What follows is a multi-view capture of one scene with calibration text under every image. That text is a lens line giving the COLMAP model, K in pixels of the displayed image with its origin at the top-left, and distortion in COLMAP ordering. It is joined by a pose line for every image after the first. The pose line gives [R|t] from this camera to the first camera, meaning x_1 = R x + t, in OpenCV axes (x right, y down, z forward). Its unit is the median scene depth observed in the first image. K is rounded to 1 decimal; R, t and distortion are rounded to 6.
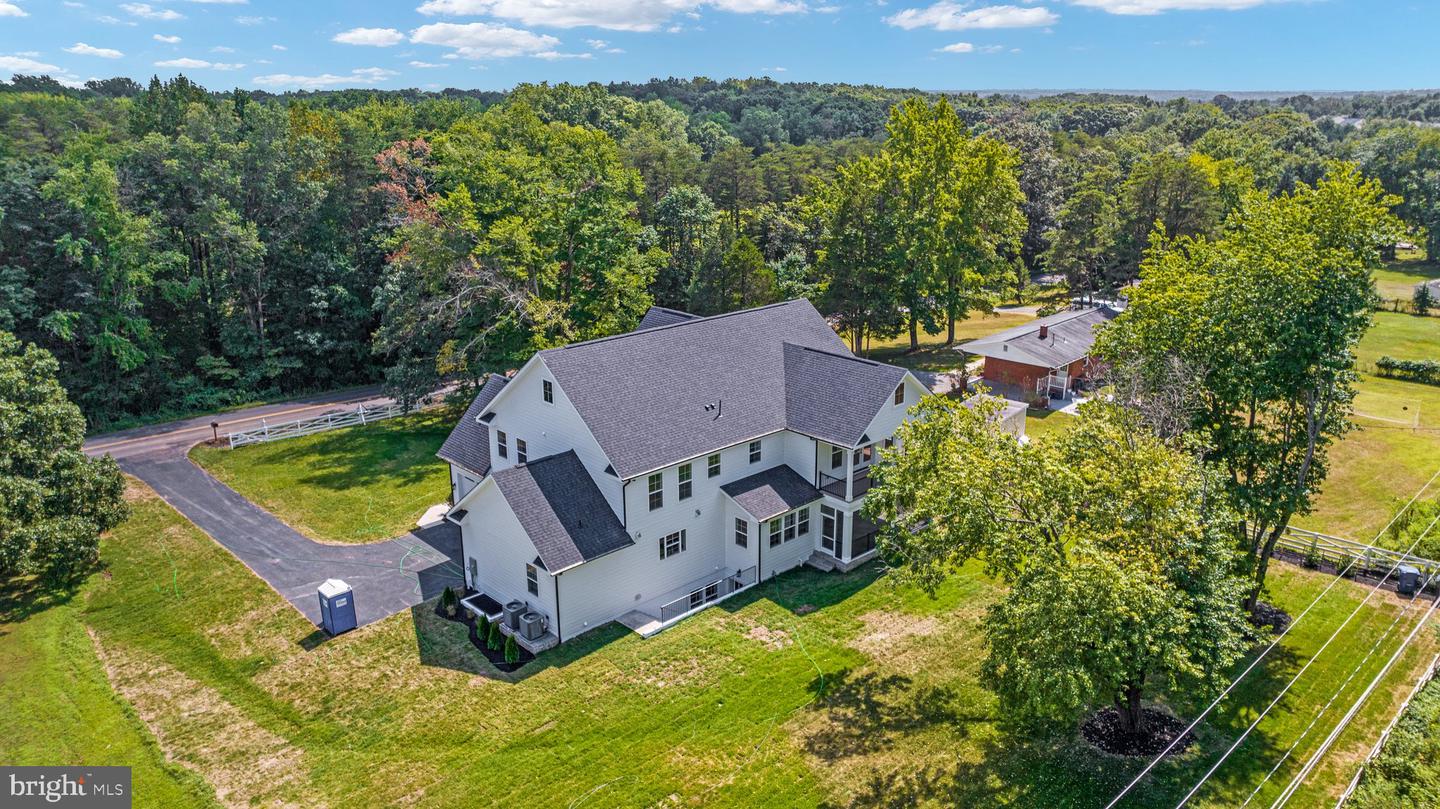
lens RADIAL K [[1047.3, 0, 720.0], [0, 1047.3, 404.5], [0, 0, 1]] dist [-0.008796, -0.002992]
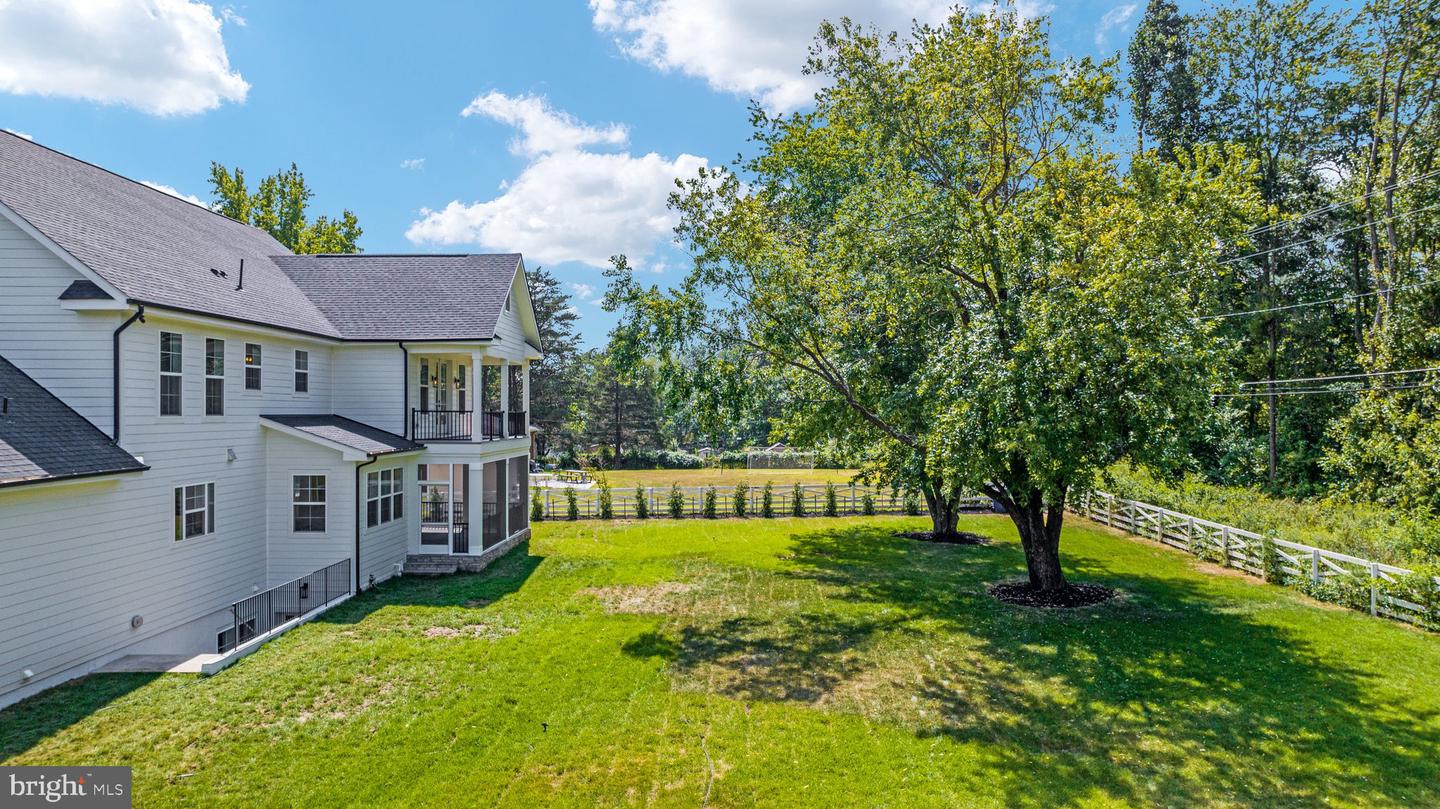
lens RADIAL K [[998.4, 0, 720.0], [0, 998.4, 404.5], [0, 0, 1]] dist [-0.009243, -0.002033]
pose [[0.701907, -0.000444, 0.712268, -0.193407], [0.219630, 0.951407, -0.215842, 0.231948], [-0.677561, 0.307936, 0.667897, 0.527437]]
